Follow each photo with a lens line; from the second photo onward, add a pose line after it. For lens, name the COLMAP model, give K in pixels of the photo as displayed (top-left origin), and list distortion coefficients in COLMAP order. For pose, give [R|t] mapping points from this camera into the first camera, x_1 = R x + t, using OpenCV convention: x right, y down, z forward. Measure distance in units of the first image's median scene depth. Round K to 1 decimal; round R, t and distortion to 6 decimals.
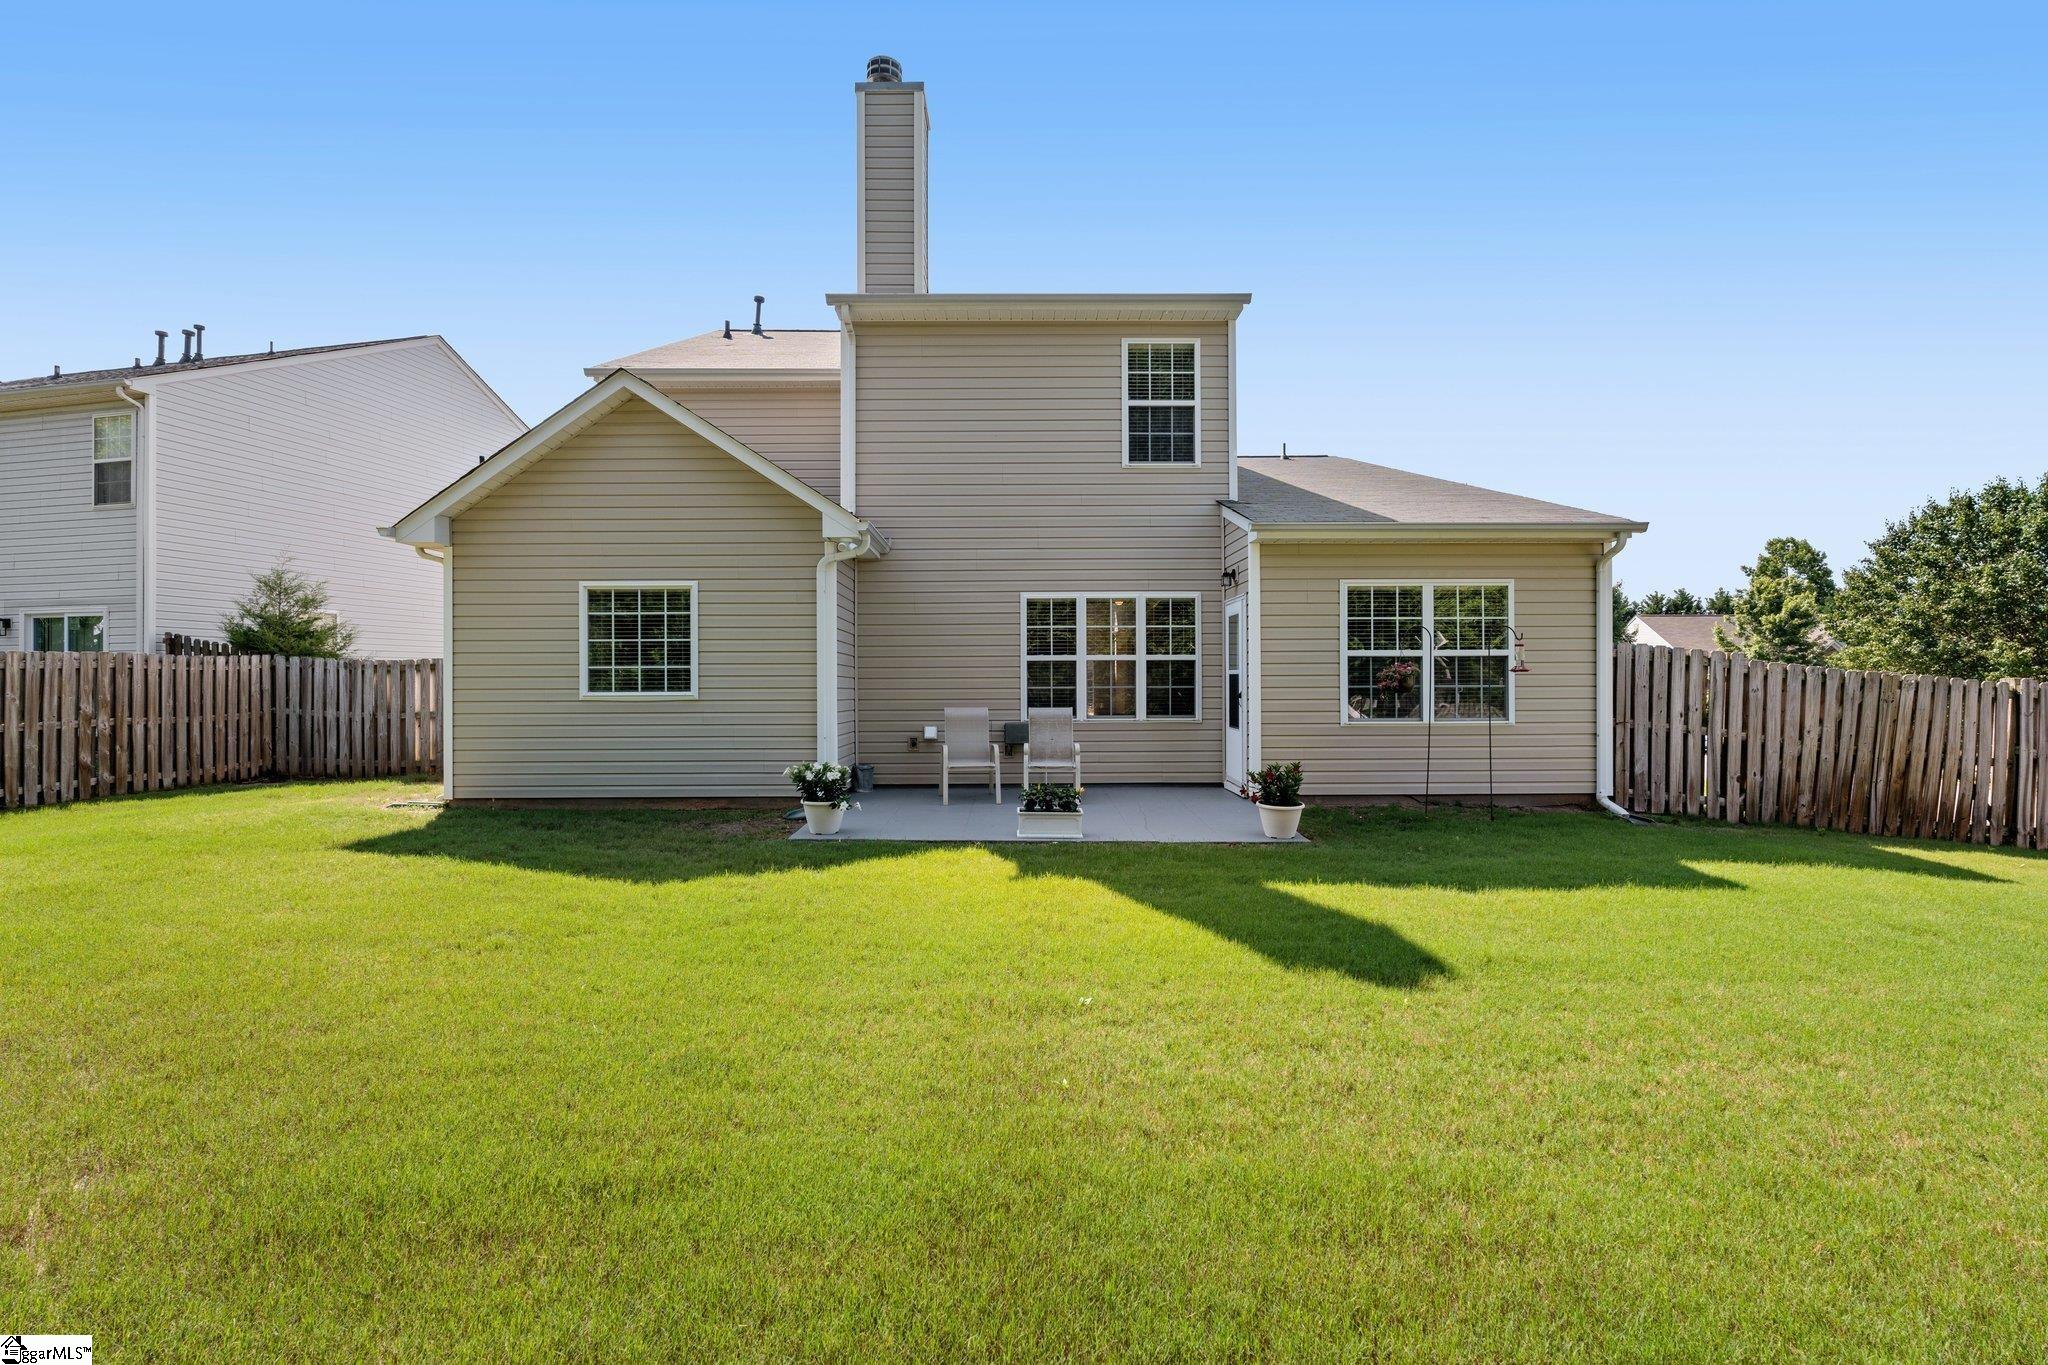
lens RADIAL K [[883.8, 0, 1016.0], [0, 883.8, 689.1], [0, 0, 1]] dist [-0.002907, -0.000442]
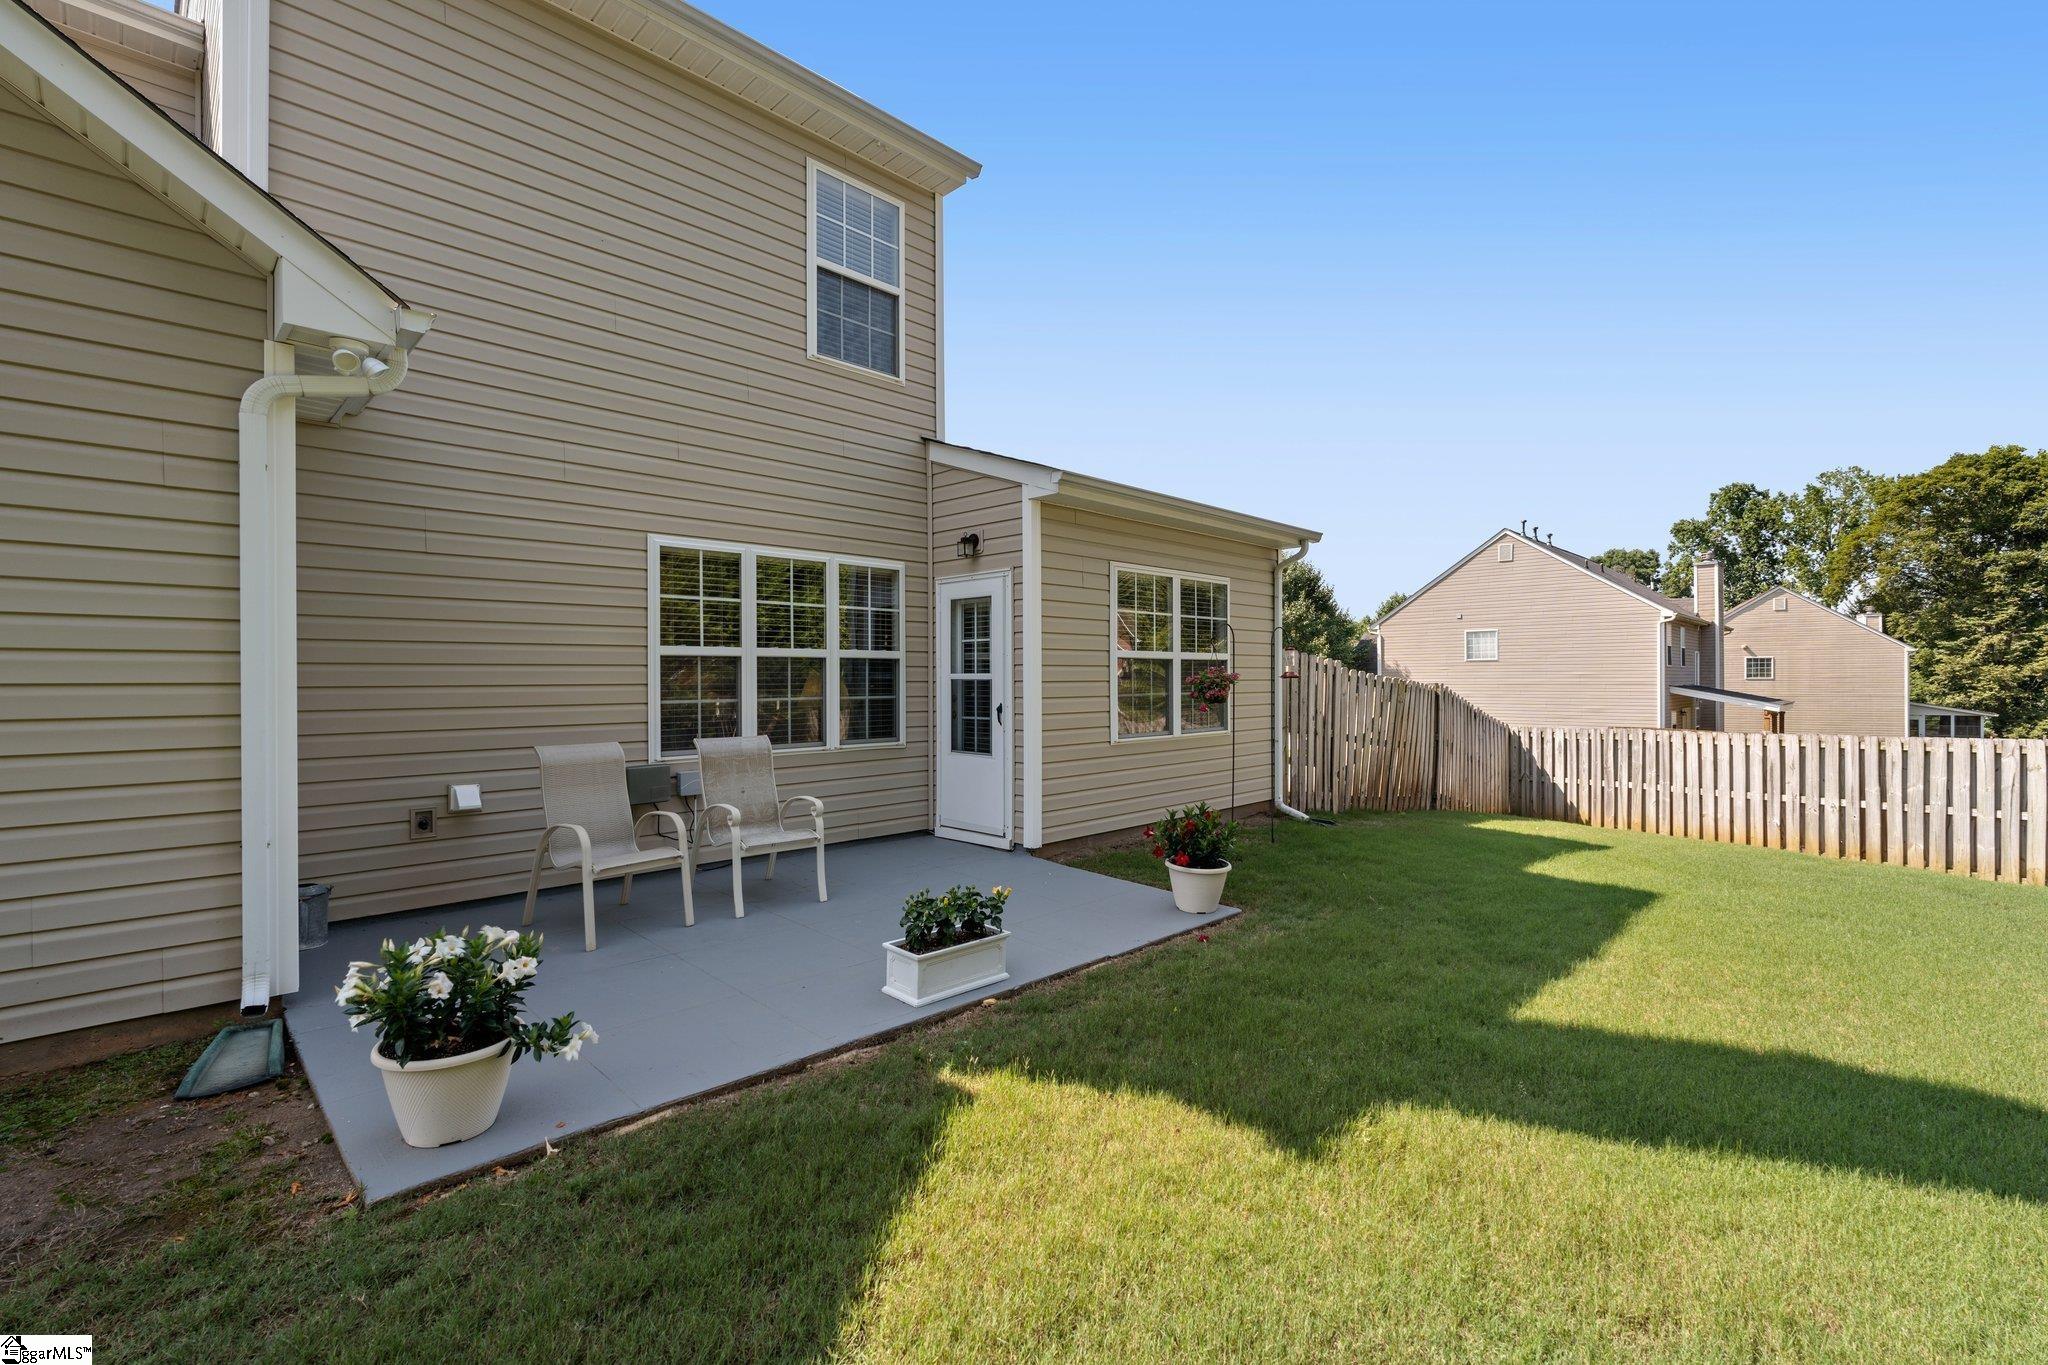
lens RADIAL K [[883.8, 0, 1025.5], [0, 883.8, 681.7], [0, 0, 1]] dist [-0.002907, -0.000442]
pose [[0.719260, -0.001836, 0.694738, -0.214508], [0.005286, 0.999982, -0.002830, -0.012026], [-0.694721, 0.005708, 0.719257, 0.428601]]
